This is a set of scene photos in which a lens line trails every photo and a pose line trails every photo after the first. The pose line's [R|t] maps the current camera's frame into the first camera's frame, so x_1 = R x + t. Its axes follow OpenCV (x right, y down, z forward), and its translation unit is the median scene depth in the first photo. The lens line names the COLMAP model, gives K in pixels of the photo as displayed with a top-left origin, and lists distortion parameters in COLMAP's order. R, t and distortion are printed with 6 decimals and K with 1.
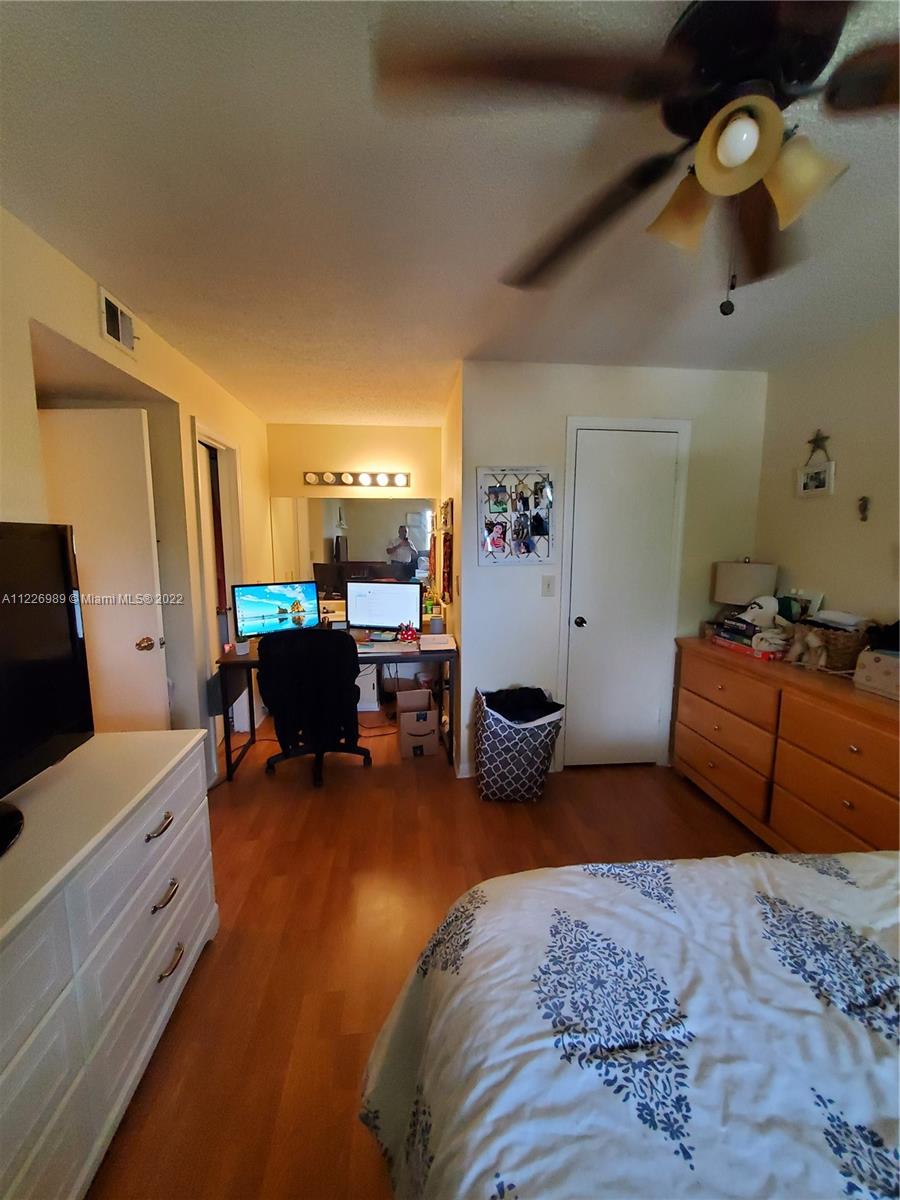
lens RADIAL K [[471.8, 0, 455.8], [0, 471.8, 598.0], [0, 0, 1]] dist [-0.001266, -0.000953]
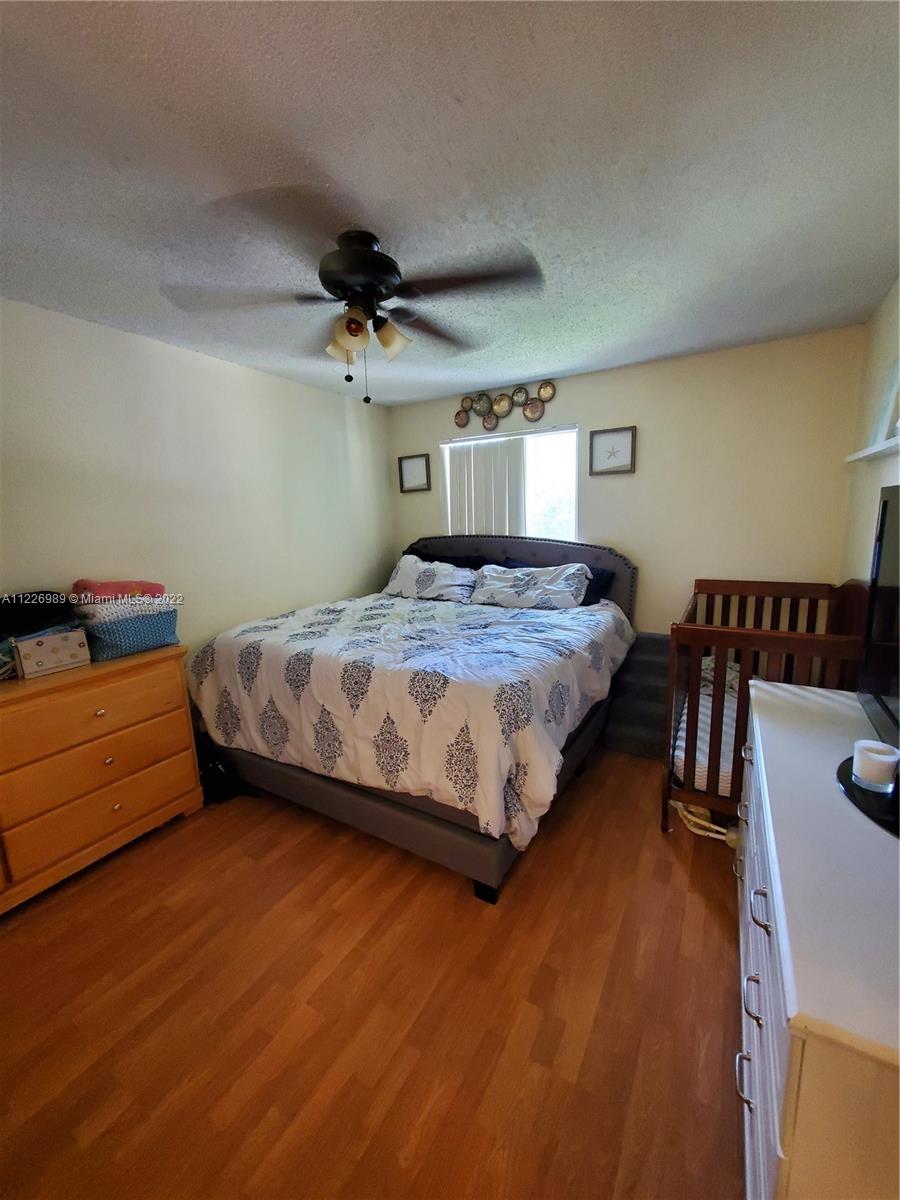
lens RADIAL K [[471.8, 0, 455.8], [0, 471.8, 598.0], [0, 0, 1]] dist [-0.001266, -0.000953]
pose [[-0.804870, -0.085925, 0.587198, -0.377800], [0.100126, 0.955616, 0.277079, -0.134001], [-0.584944, 0.281806, -0.760543, 0.997486]]
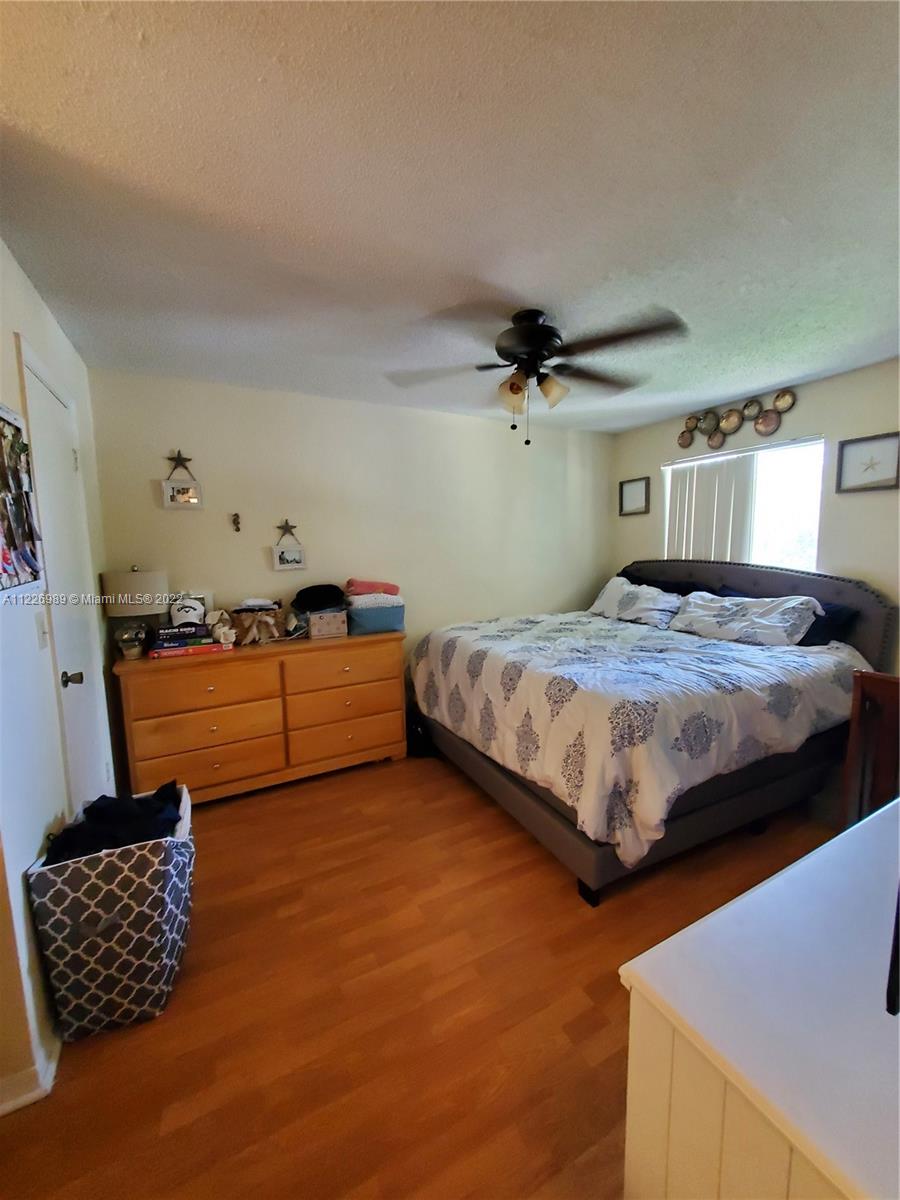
lens RADIAL K [[471.8, 0, 455.8], [0, 471.8, 598.0], [0, 0, 1]] dist [-0.001266, -0.000953]
pose [[-0.368528, -0.108878, 0.923219, -0.625978], [0.131514, 0.977023, 0.167721, -0.118917], [-0.920267, 0.183226, -0.345742, 0.911923]]
